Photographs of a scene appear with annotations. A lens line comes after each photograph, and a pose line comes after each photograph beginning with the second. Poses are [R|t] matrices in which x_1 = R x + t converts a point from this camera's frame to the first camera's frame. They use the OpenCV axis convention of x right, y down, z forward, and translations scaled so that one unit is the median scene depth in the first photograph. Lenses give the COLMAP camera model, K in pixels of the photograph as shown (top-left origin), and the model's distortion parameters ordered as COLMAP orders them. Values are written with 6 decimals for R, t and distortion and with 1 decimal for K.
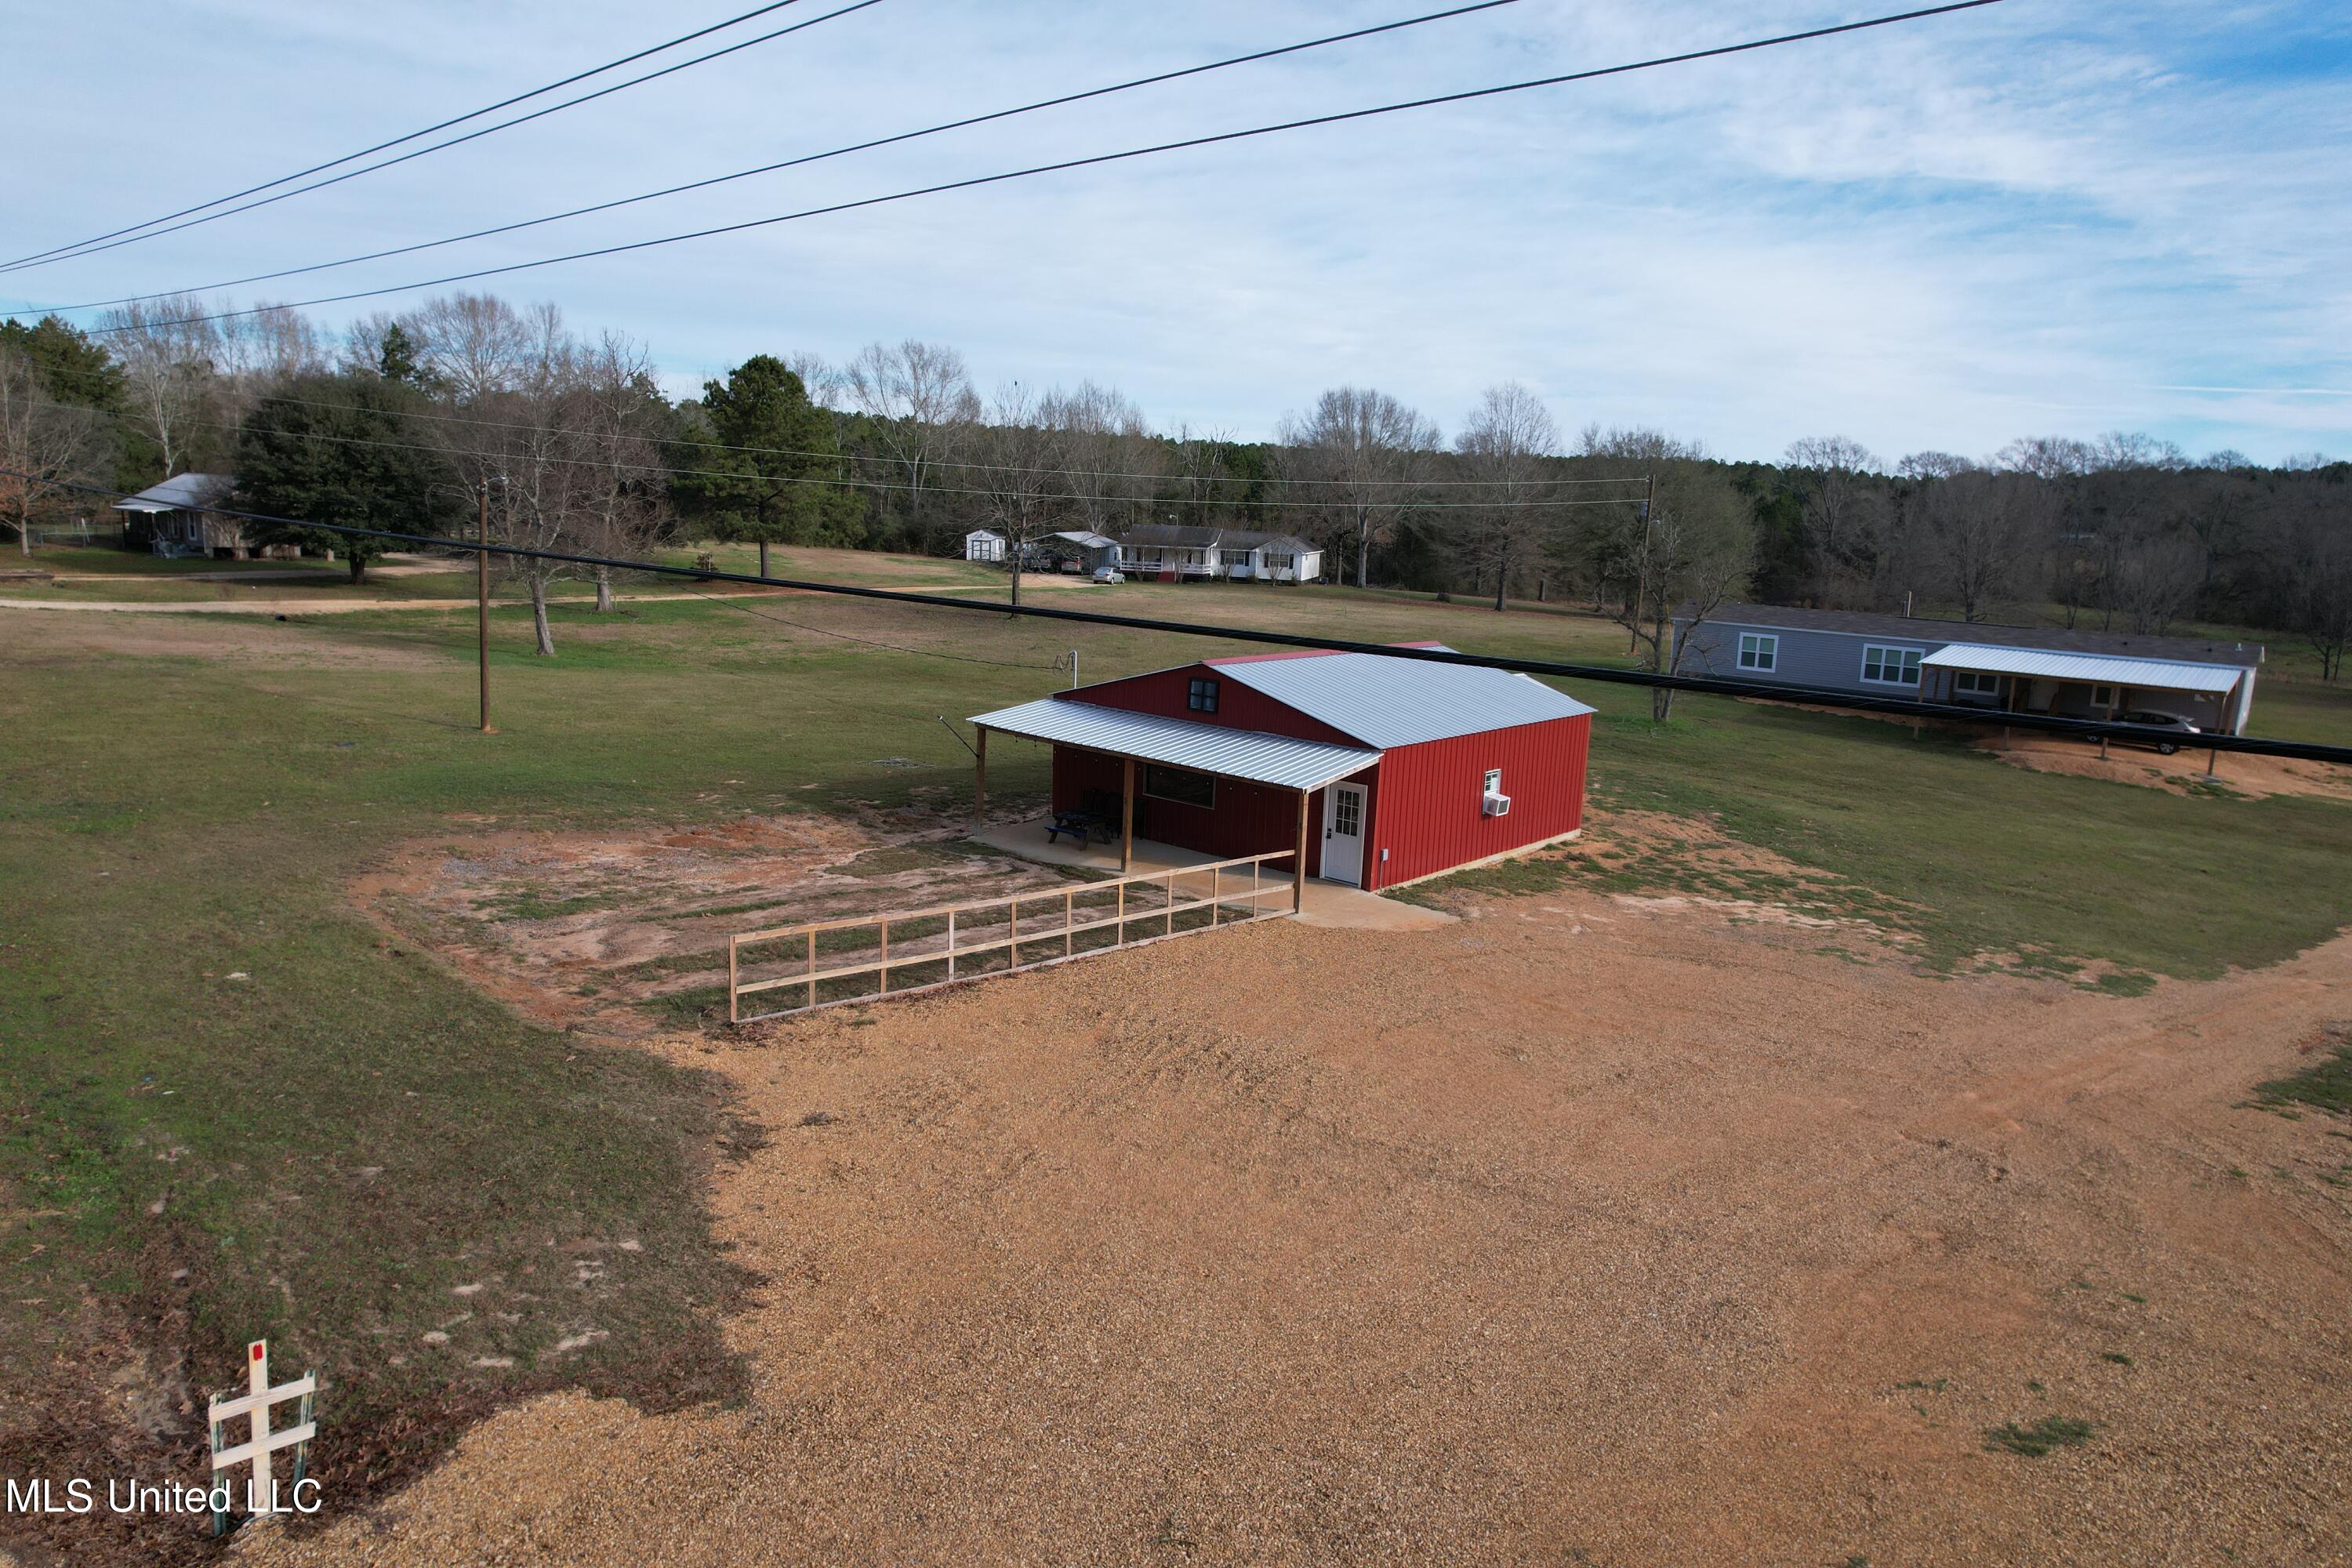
lens RADIAL K [[1500.1, 0, 1195.2], [0, 1500.1, 796.2], [0, 0, 1]] dist [-0.071299, 0.070009]
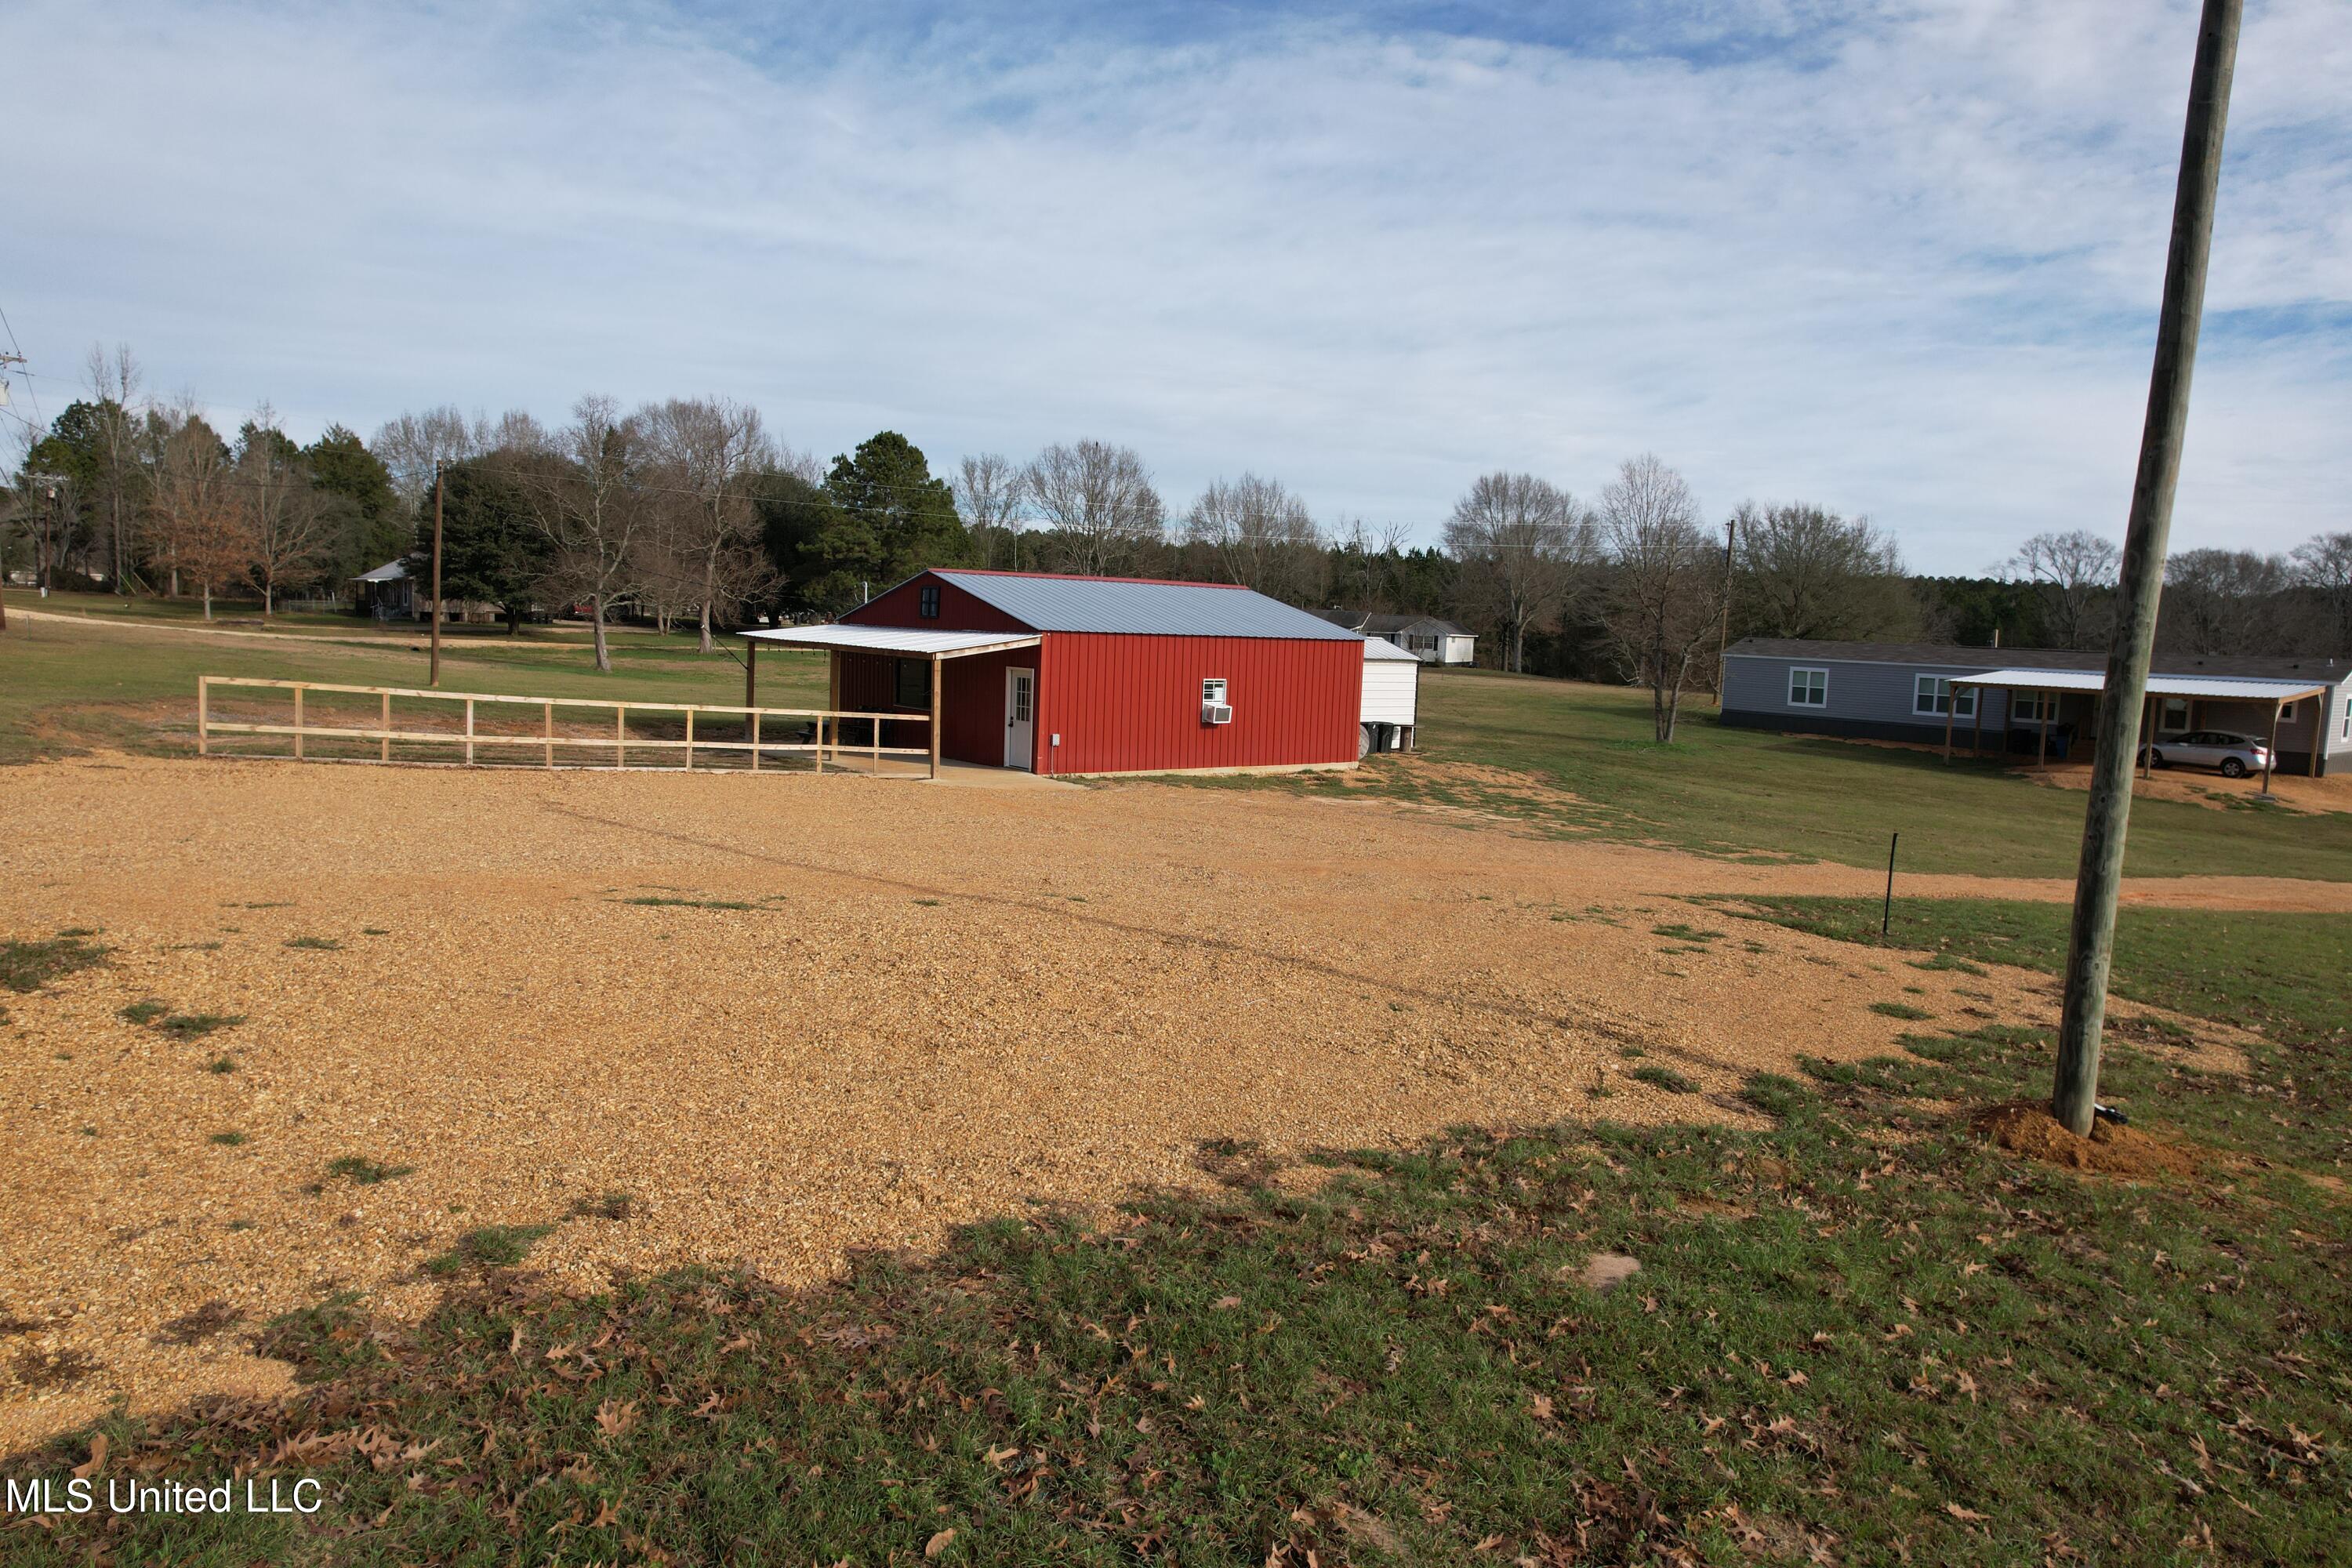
lens RADIAL K [[1467.3, 0, 1182.4], [0, 1467.3, 887.9], [0, 0, 1]] dist [-0.031486, 0.023482]
pose [[0.981827, 0.028860, -0.187573, 0.322529], [-0.033689, 0.999177, -0.022610, 0.128223], [0.186766, 0.028518, 0.981990, 0.029514]]
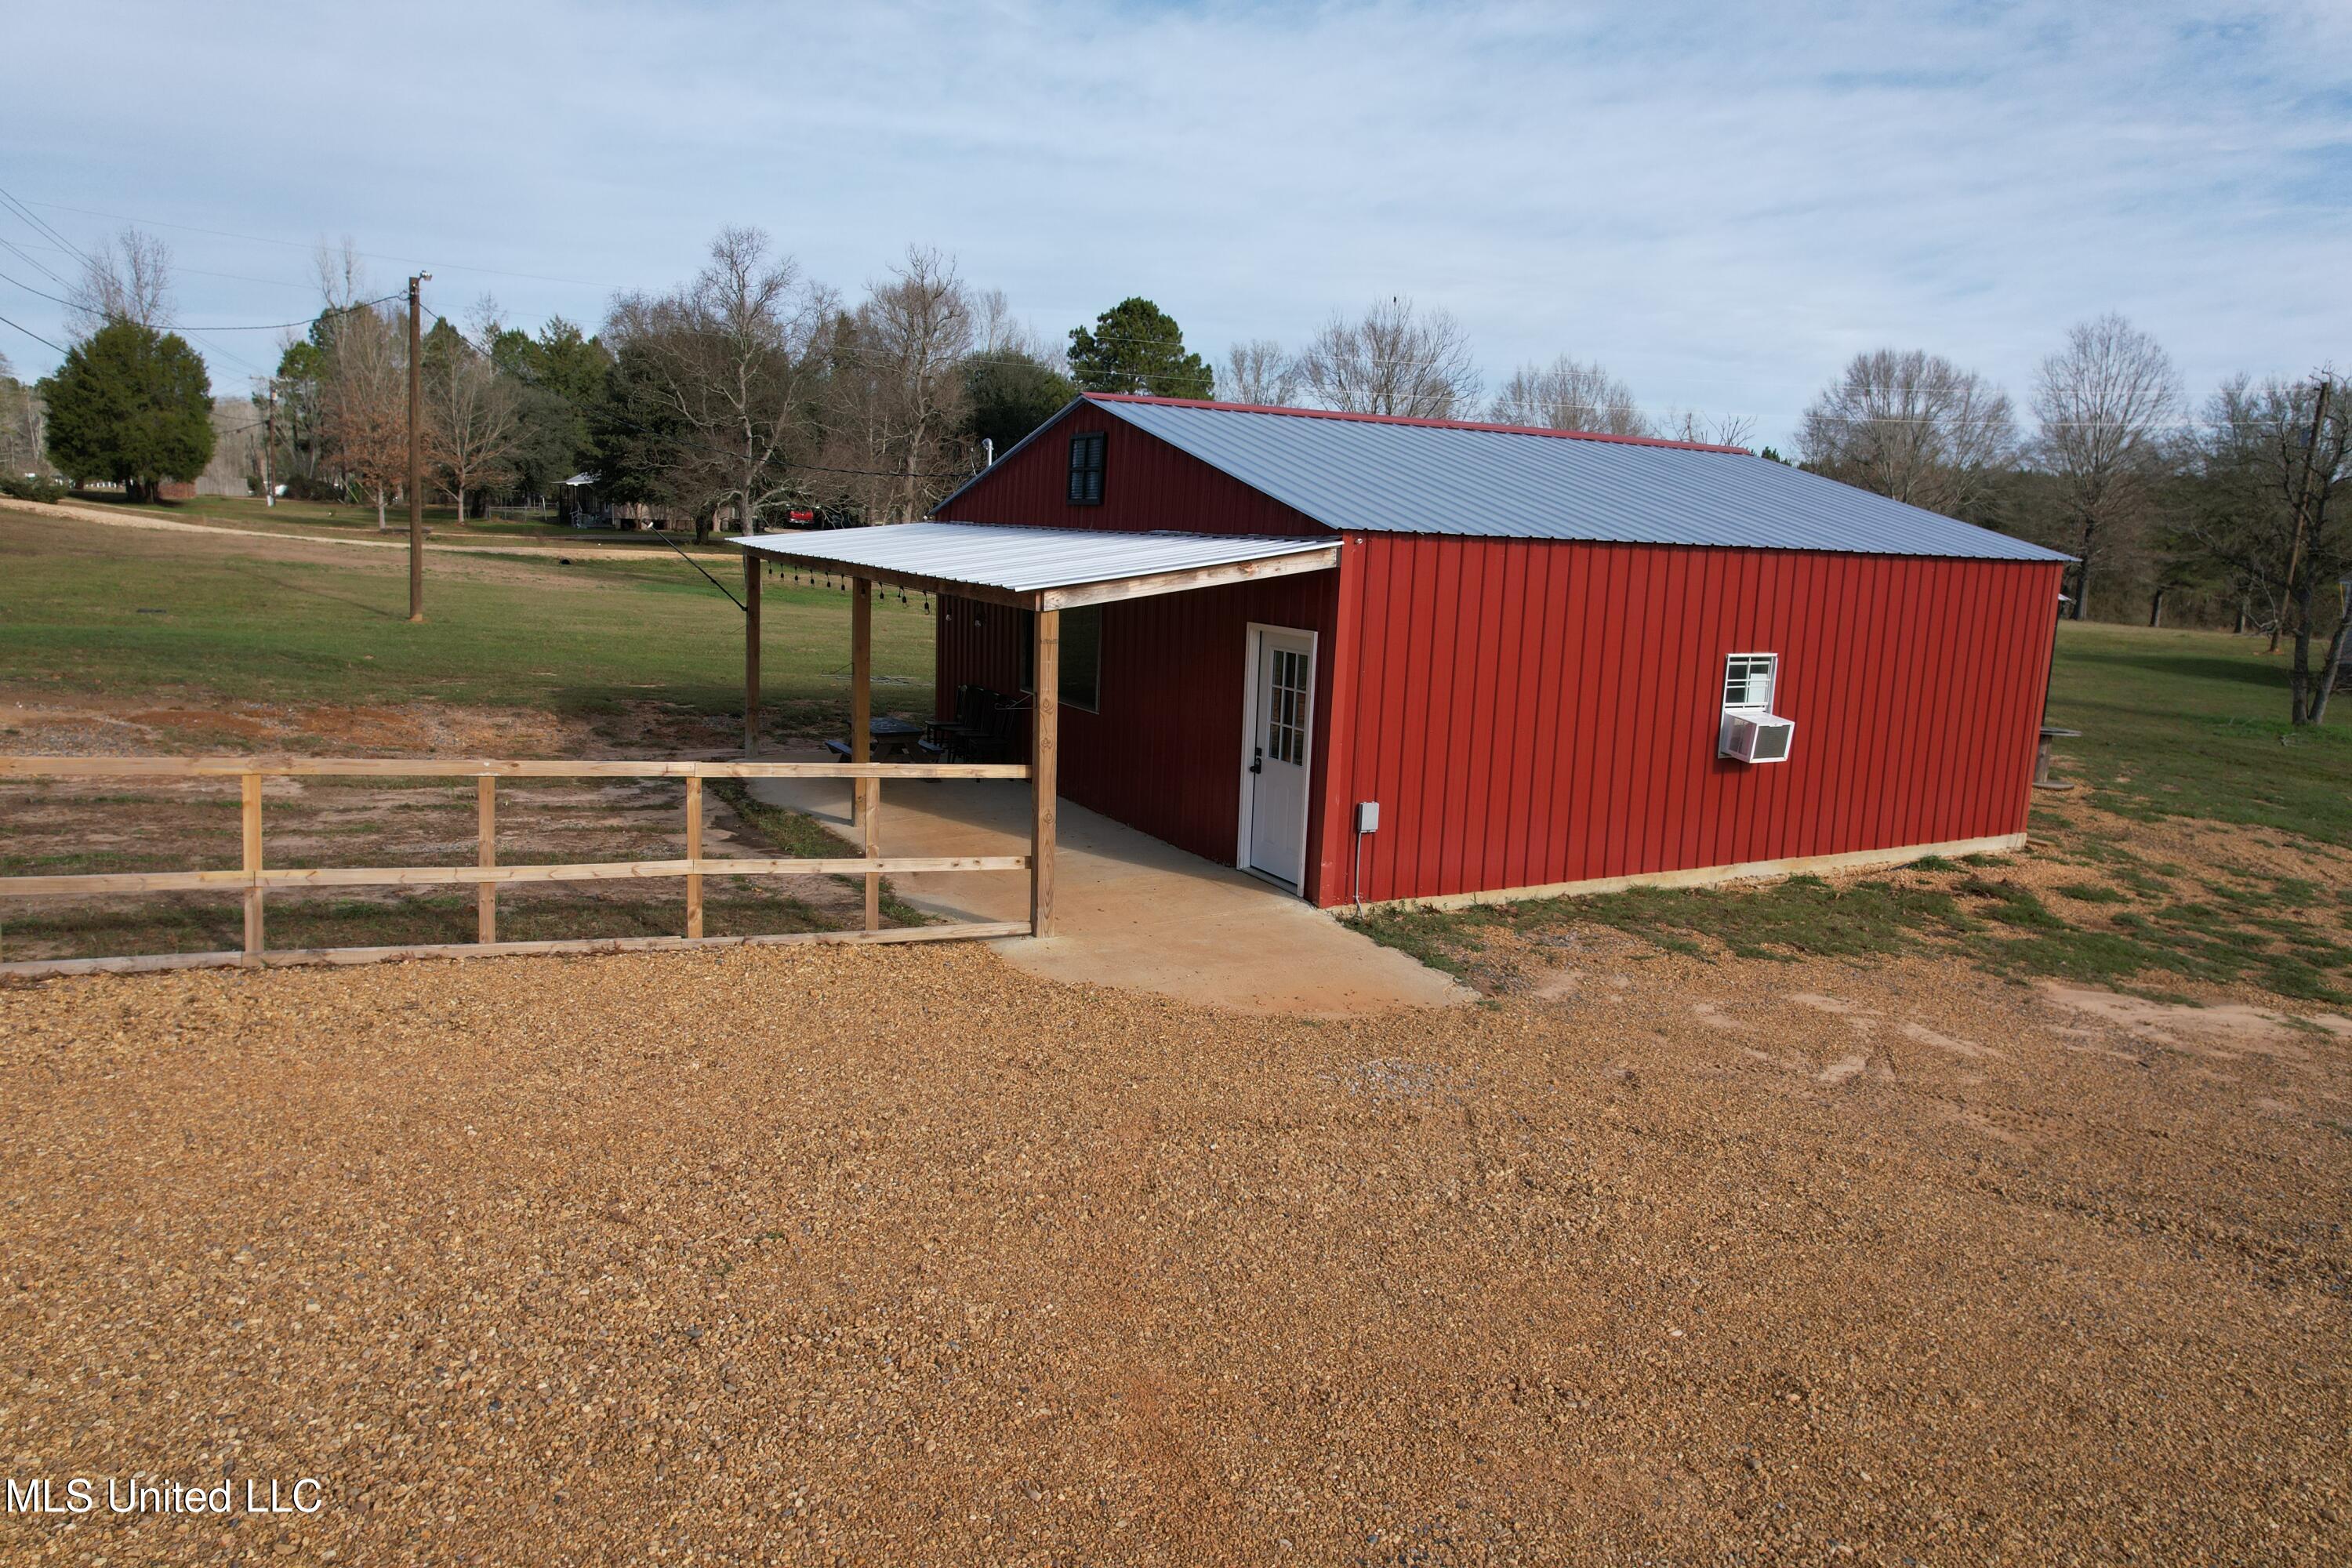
lens RADIAL K [[1500.1, 0, 1195.2], [0, 1500.1, 796.2], [0, 0, 1]] dist [-0.071299, 0.070009]
pose [[0.935029, 0.057960, -0.349801, 0.177005], [-0.069225, 0.997405, -0.019774, 0.035755], [0.347747, 0.042704, 0.936615, 0.495960]]
